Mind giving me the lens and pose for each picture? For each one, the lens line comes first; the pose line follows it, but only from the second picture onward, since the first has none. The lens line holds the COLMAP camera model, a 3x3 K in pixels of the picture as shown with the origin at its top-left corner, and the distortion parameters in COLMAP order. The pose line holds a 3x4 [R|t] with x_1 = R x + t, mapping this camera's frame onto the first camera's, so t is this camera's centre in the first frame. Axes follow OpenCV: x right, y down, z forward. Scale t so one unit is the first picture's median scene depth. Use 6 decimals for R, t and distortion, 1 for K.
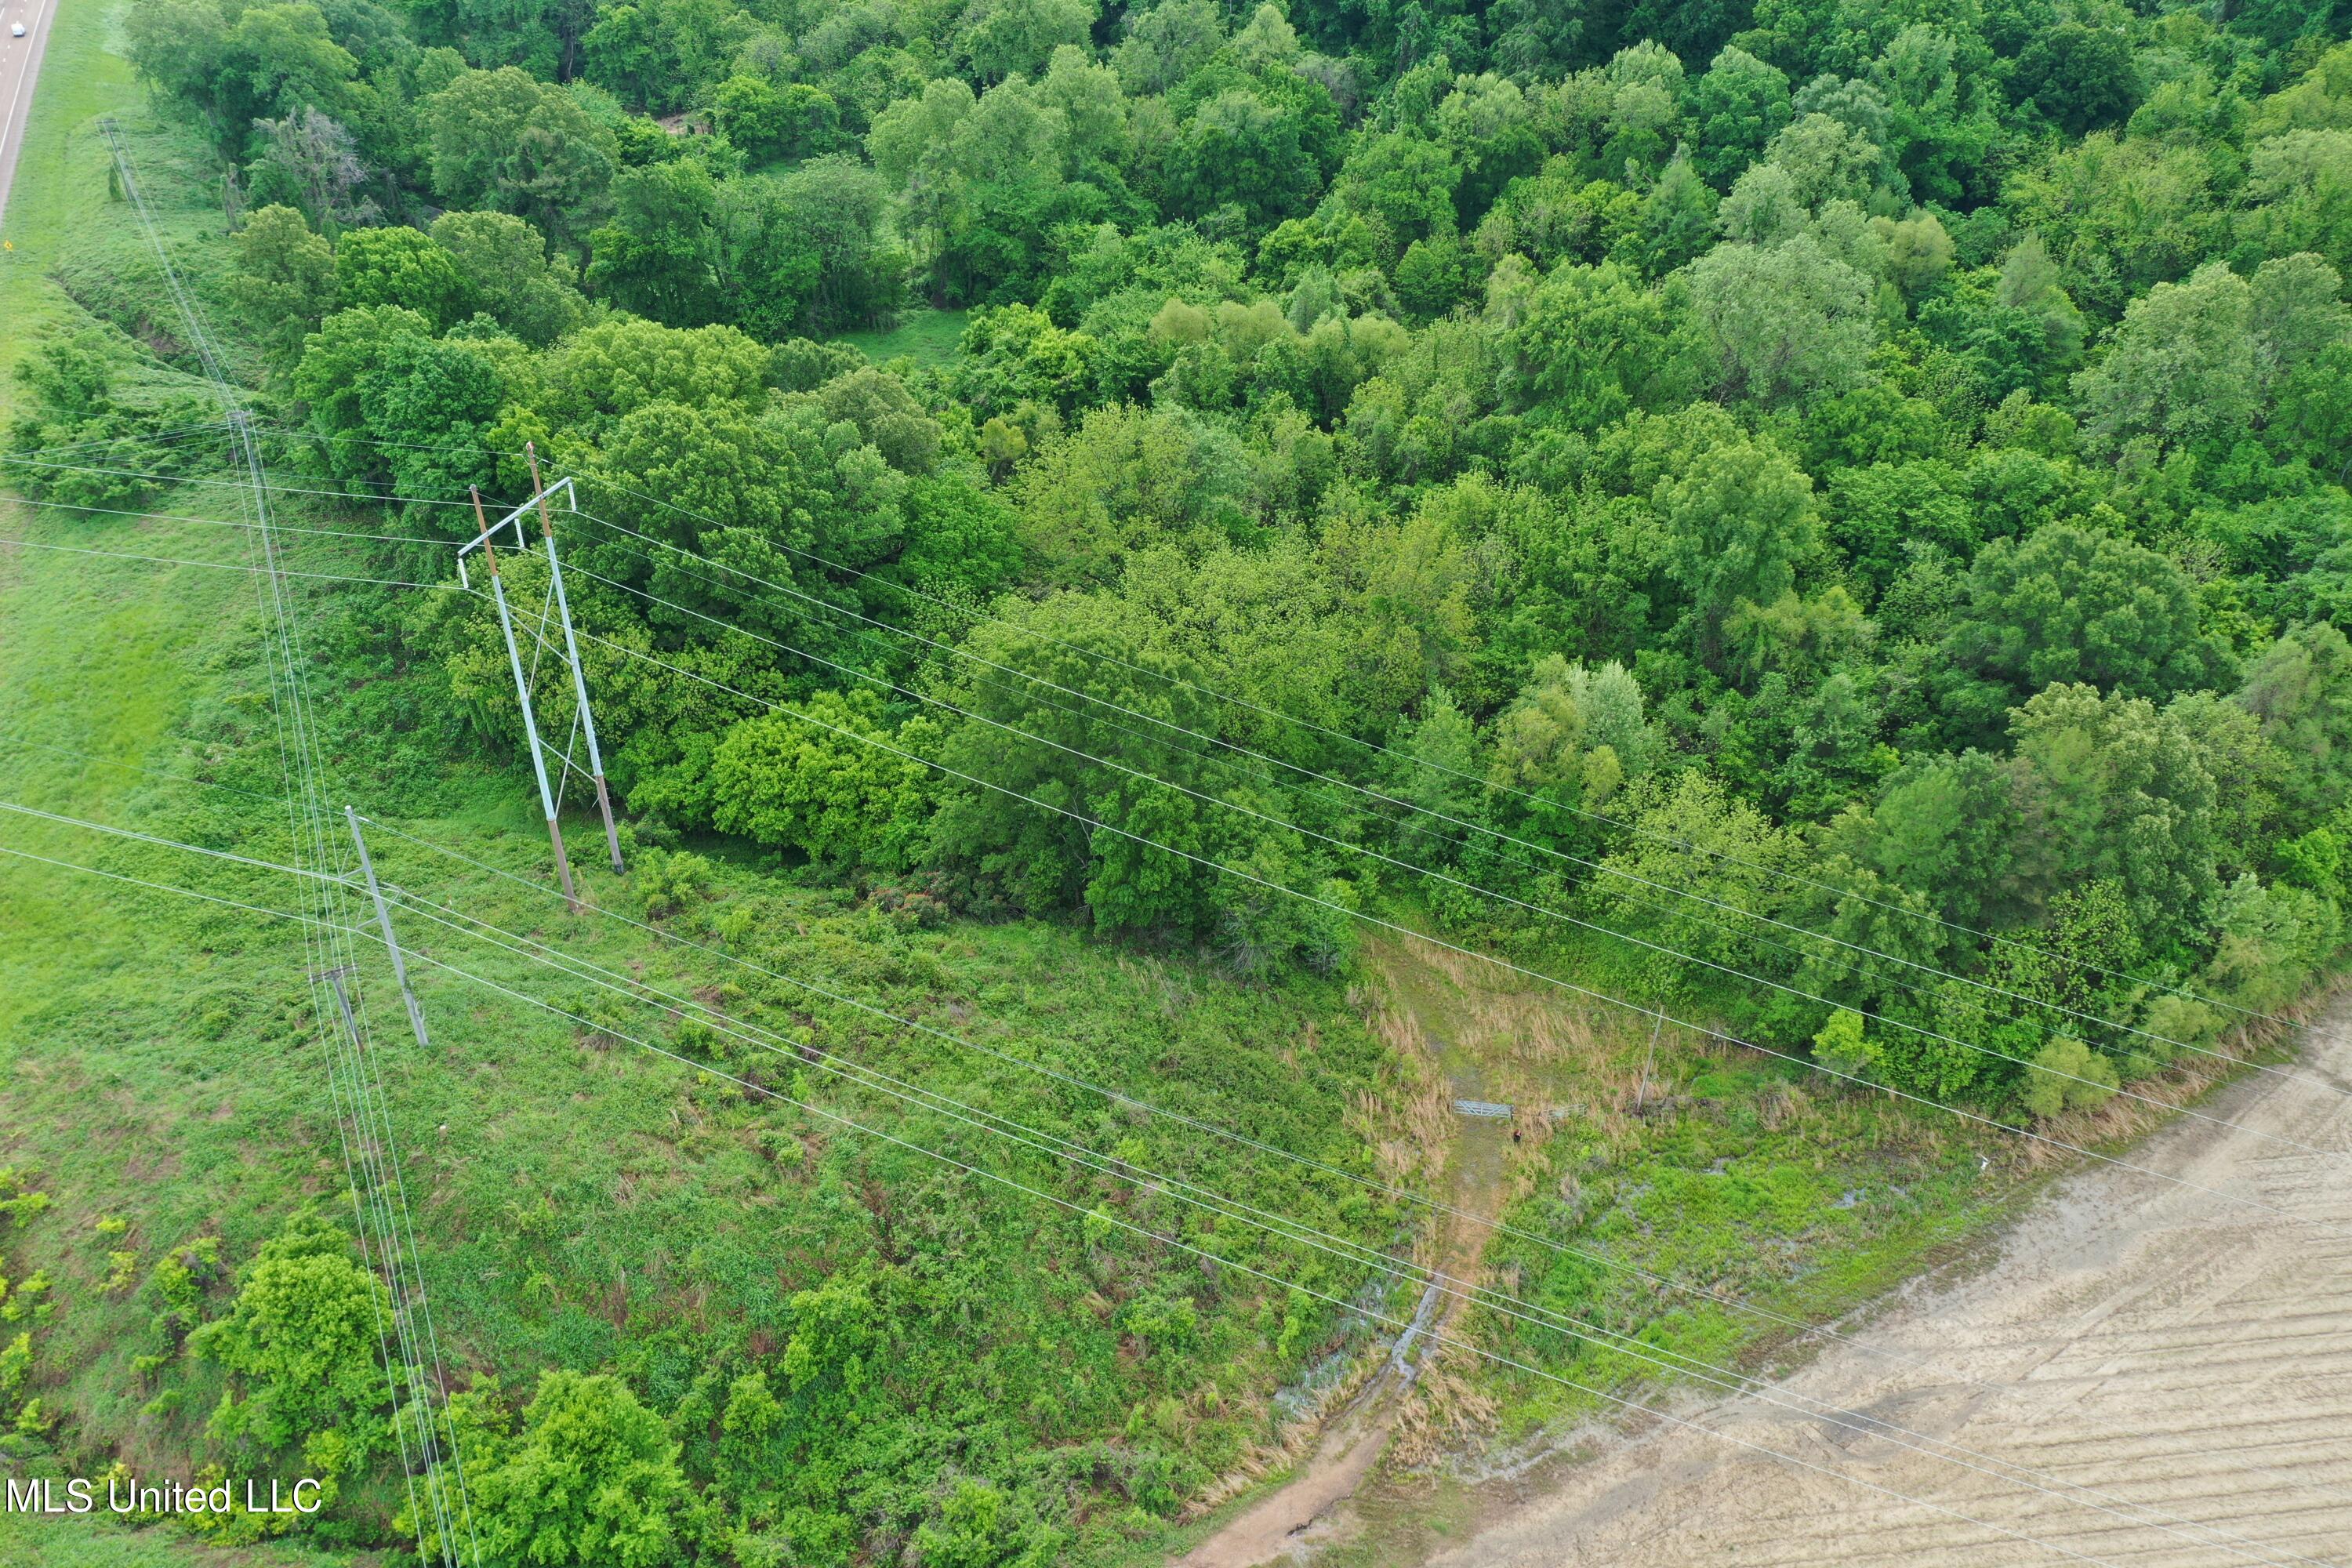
lens RADIAL K [[1865.1, 0, 1184.0], [0, 1865.1, 781.5], [0, 0, 1]] dist [0.008730, 0.010679]
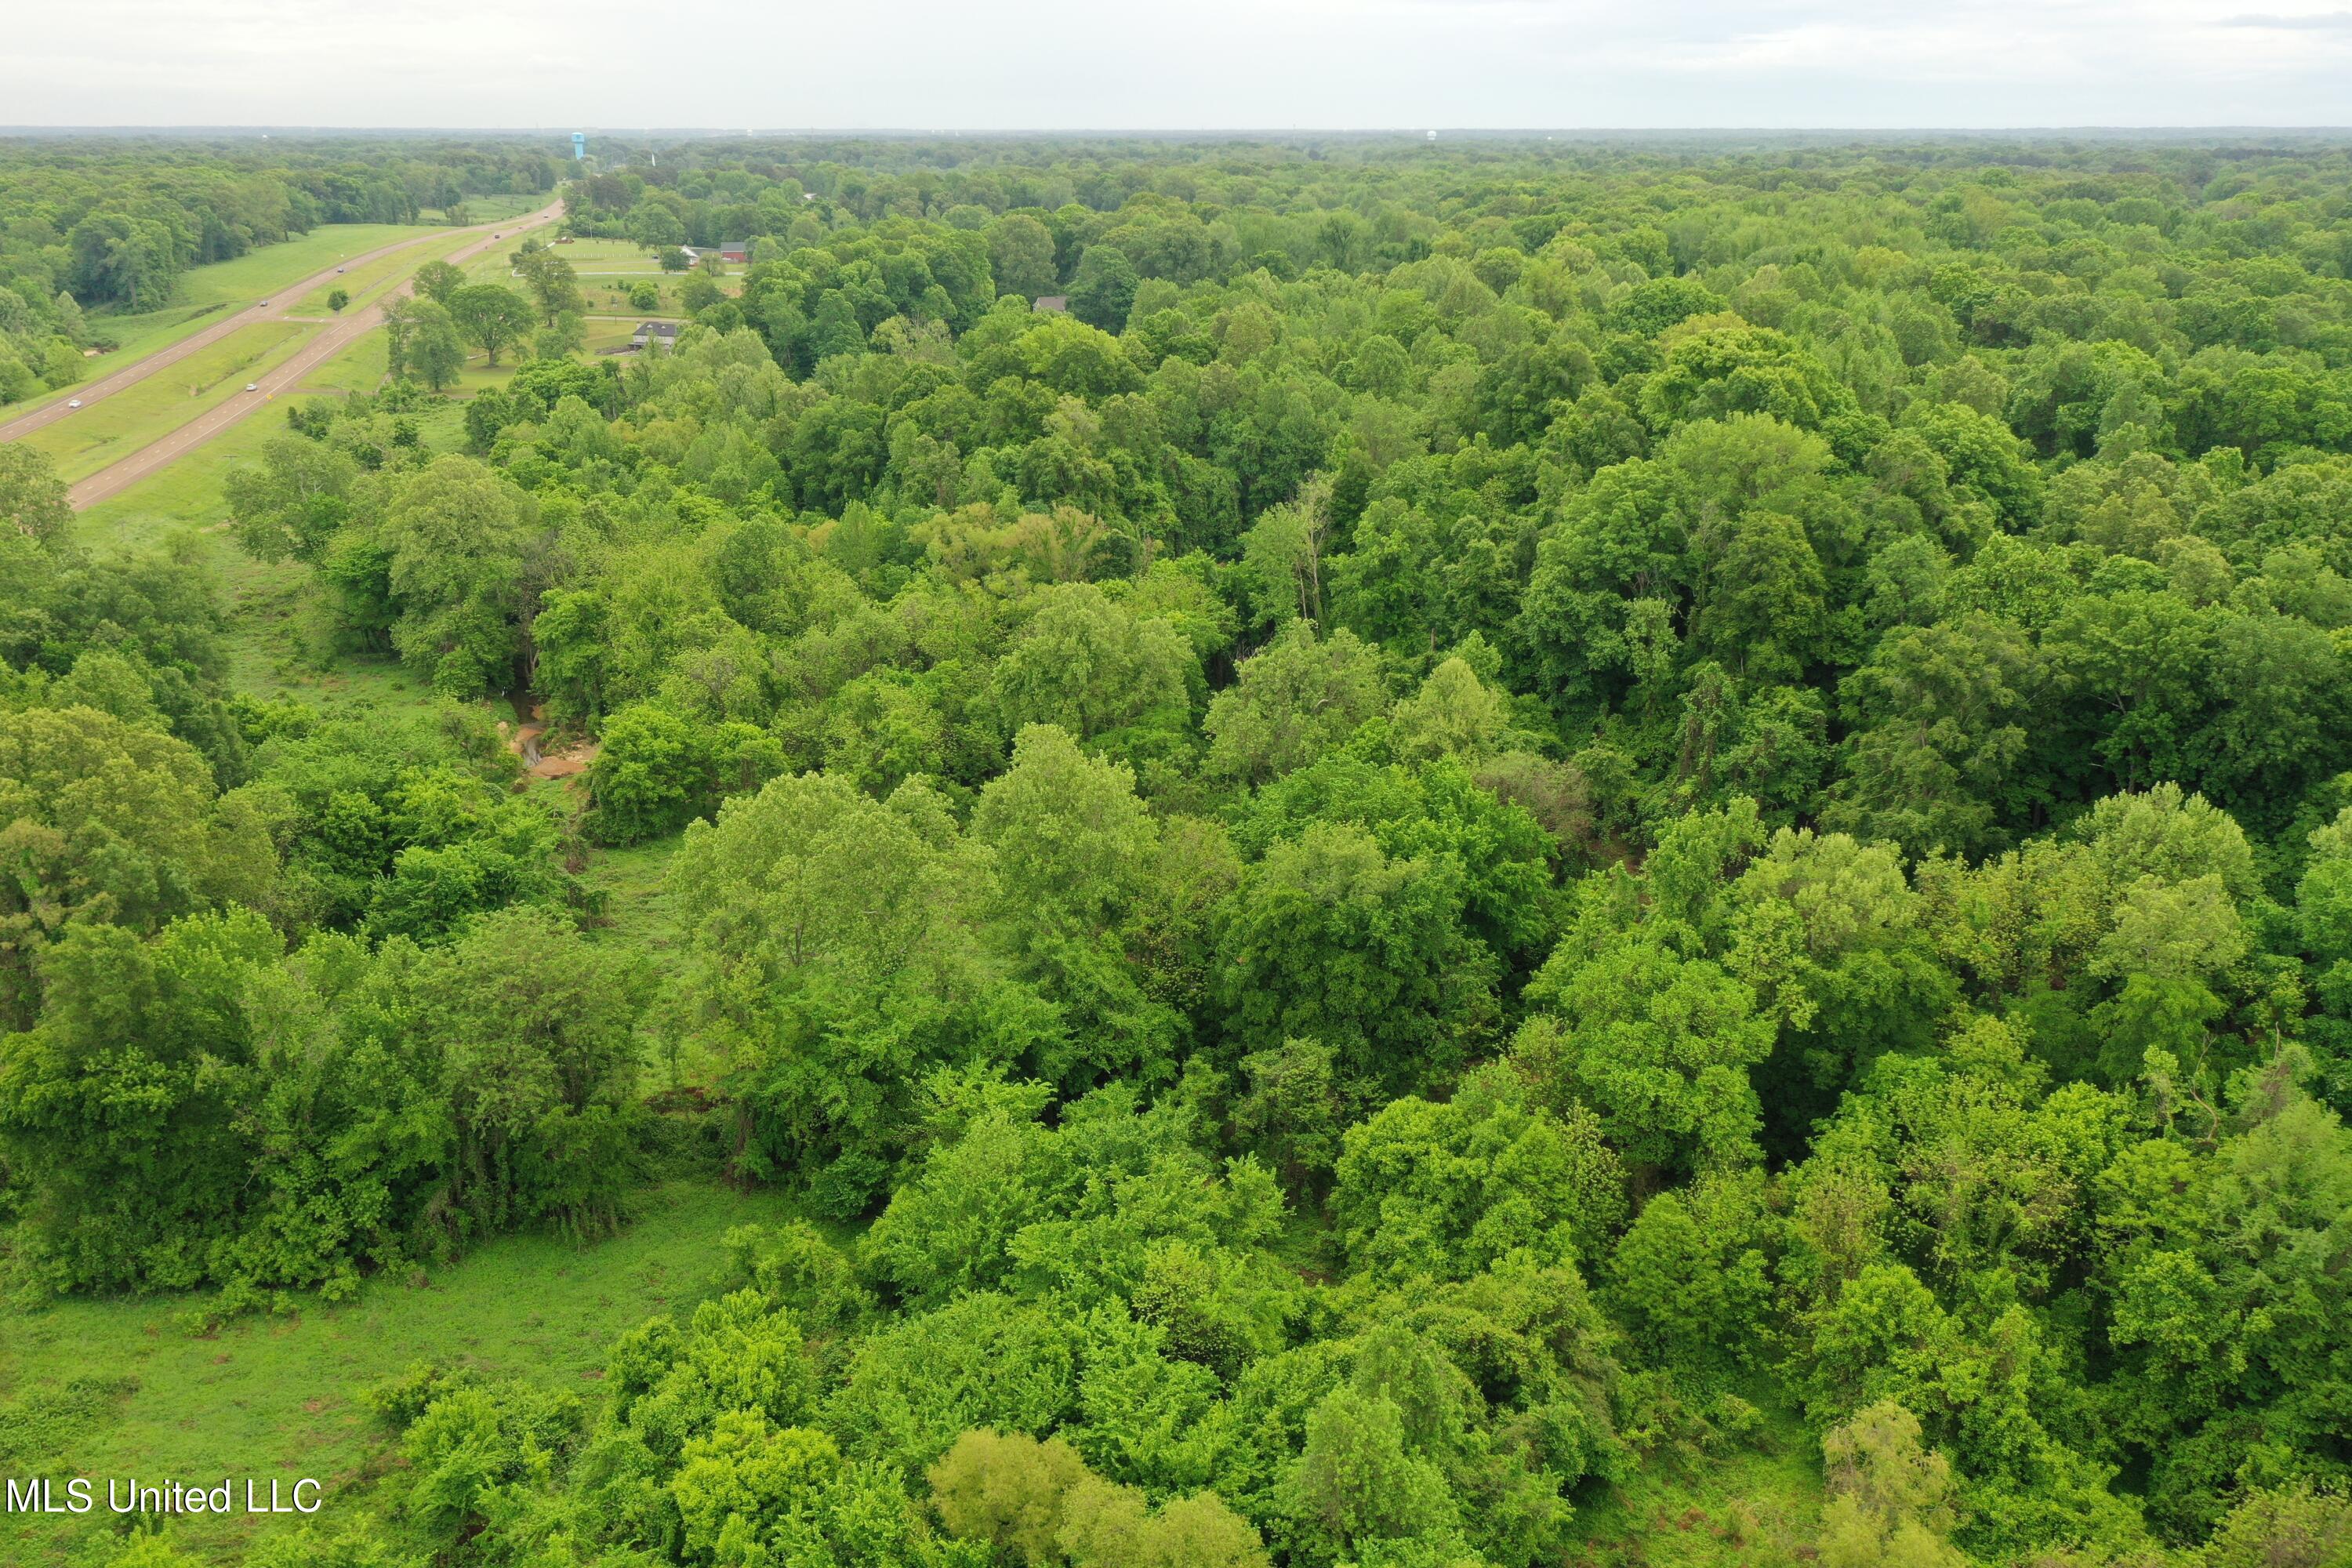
lens RADIAL K [[1865.1, 0, 1174.3], [0, 1865.1, 775.5], [0, 0, 1]] dist [0.008730, 0.010679]
pose [[0.979961, 0.071371, -0.185964, 0.081301], [-0.119742, 0.957157, -0.263651, -0.243961], [0.159180, 0.280635, 0.946523, 0.498622]]
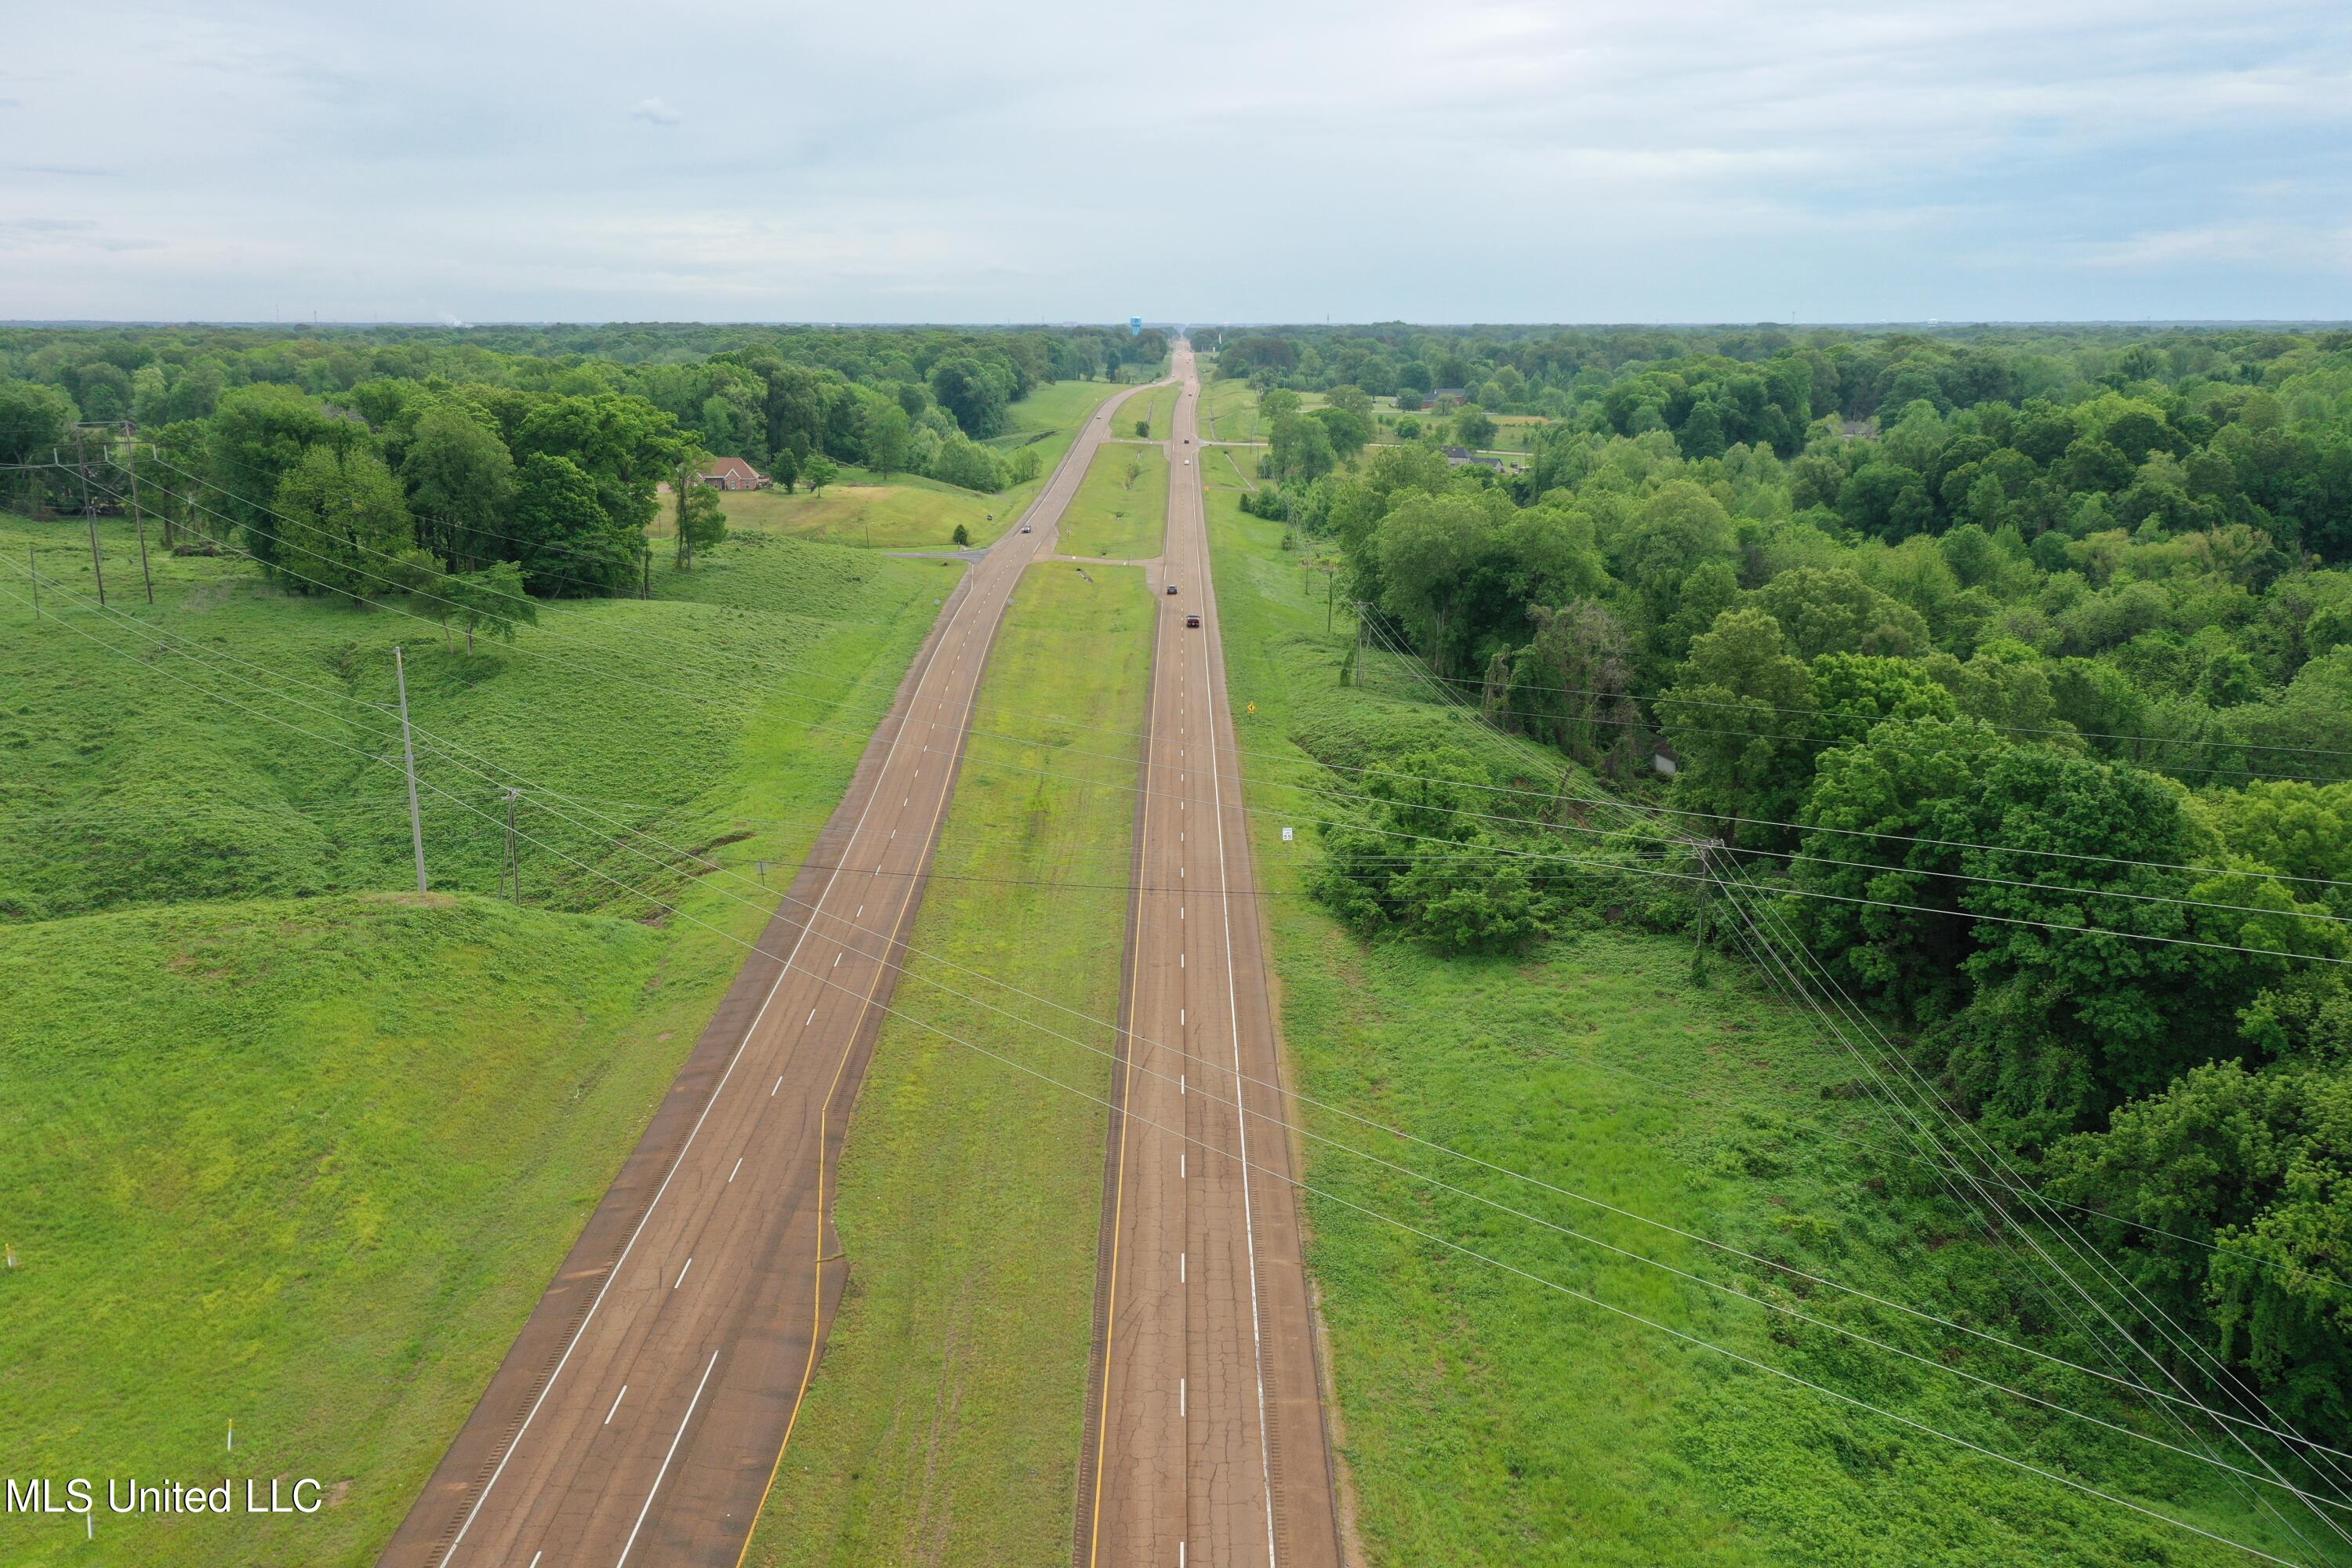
lens RADIAL K [[1865.1, 0, 1187.5], [0, 1865.1, 786.3], [0, 0, 1]] dist [0.008730, 0.010679]
pose [[0.912908, 0.103644, -0.394788, -0.269939], [-0.237806, 0.921163, -0.308070, 0.036893], [0.331734, 0.375122, 0.865584, 0.197192]]
